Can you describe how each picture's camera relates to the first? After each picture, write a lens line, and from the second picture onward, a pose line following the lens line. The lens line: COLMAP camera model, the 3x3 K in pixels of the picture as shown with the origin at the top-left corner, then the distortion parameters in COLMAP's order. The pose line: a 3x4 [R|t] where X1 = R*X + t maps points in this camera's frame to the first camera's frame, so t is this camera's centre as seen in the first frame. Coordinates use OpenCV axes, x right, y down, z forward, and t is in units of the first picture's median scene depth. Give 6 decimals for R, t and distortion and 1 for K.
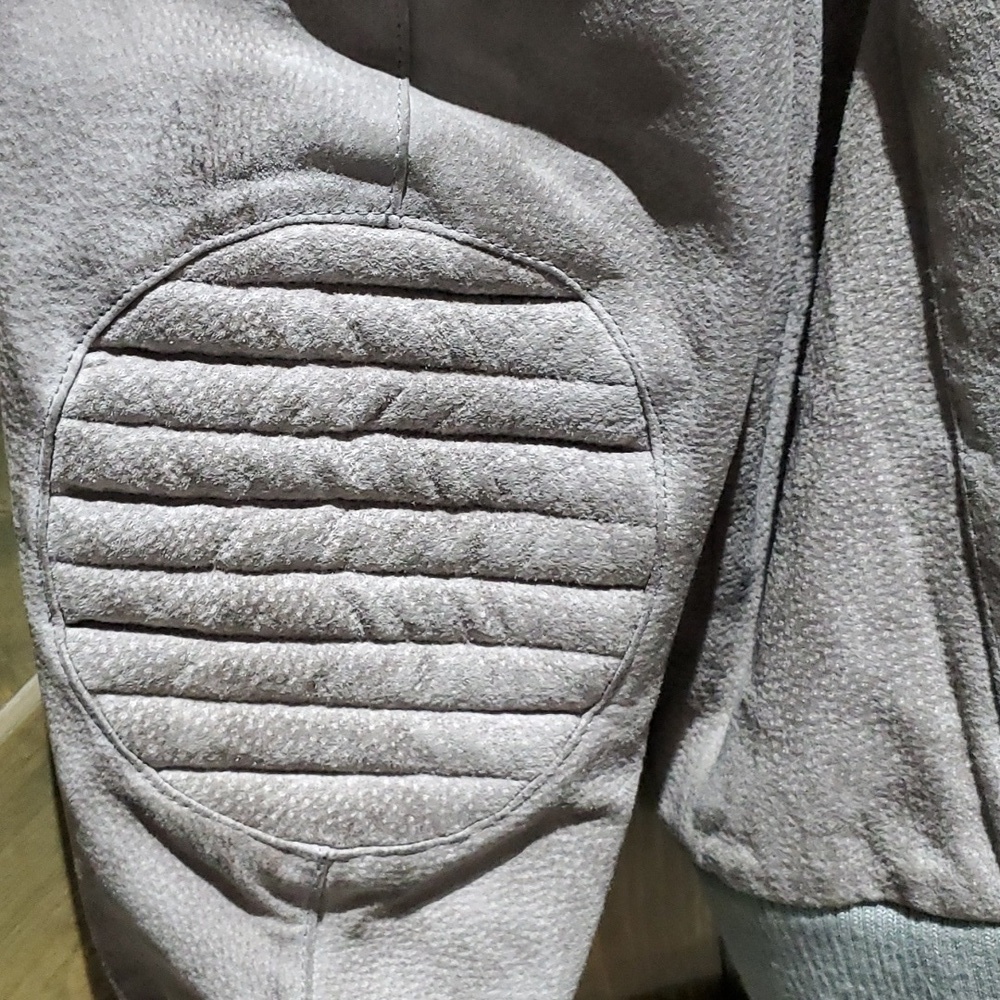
lens RADIAL K [[1565.9, 0, 500.0], [0, 1565.9, 500.0], [0, 0, 1]] dist [0.282453, -0.892710]
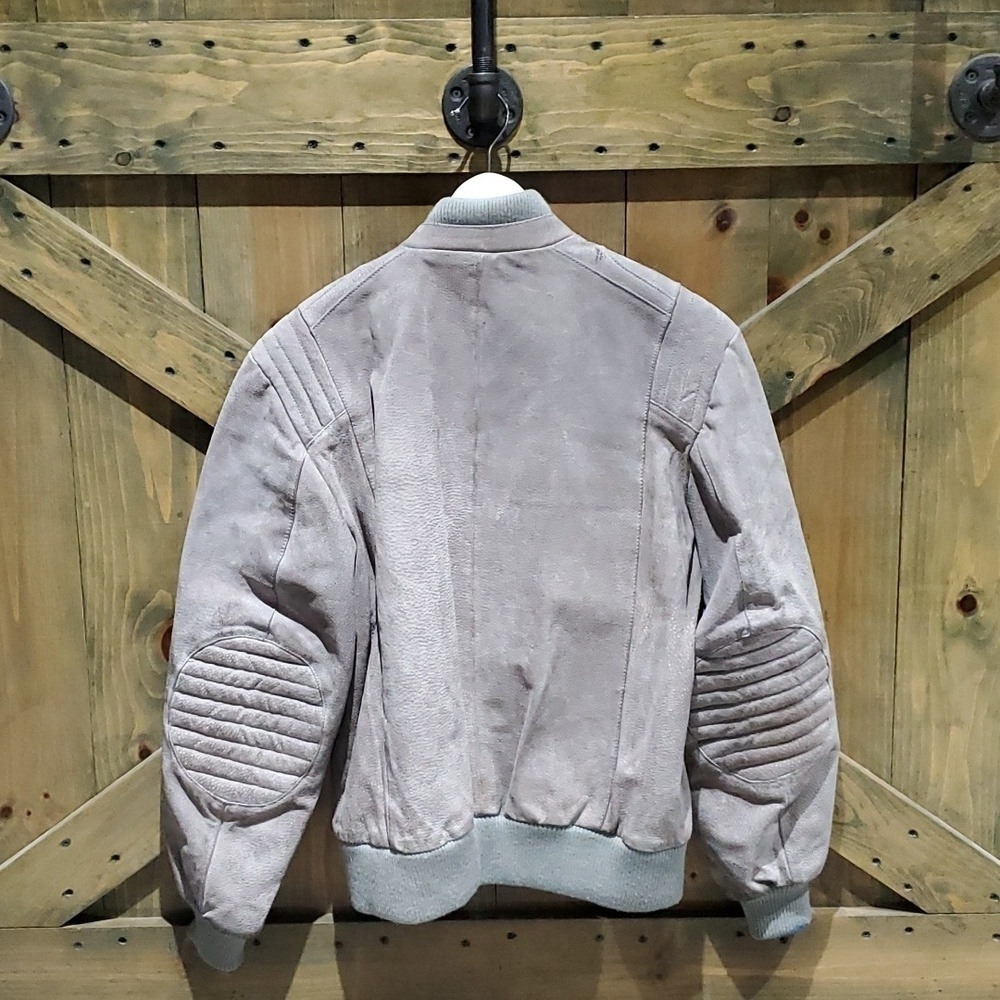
lens RADIAL K [[1565.9, 0, 500.0], [0, 1565.9, 500.0], [0, 0, 1]] dist [0.282453, -0.892710]
pose [[0.973723, 0.164104, -0.157904, 1.023878], [-0.188174, 0.970306, -0.151979, -0.016111], [0.128275, 0.177699, 0.975689, -2.759811]]
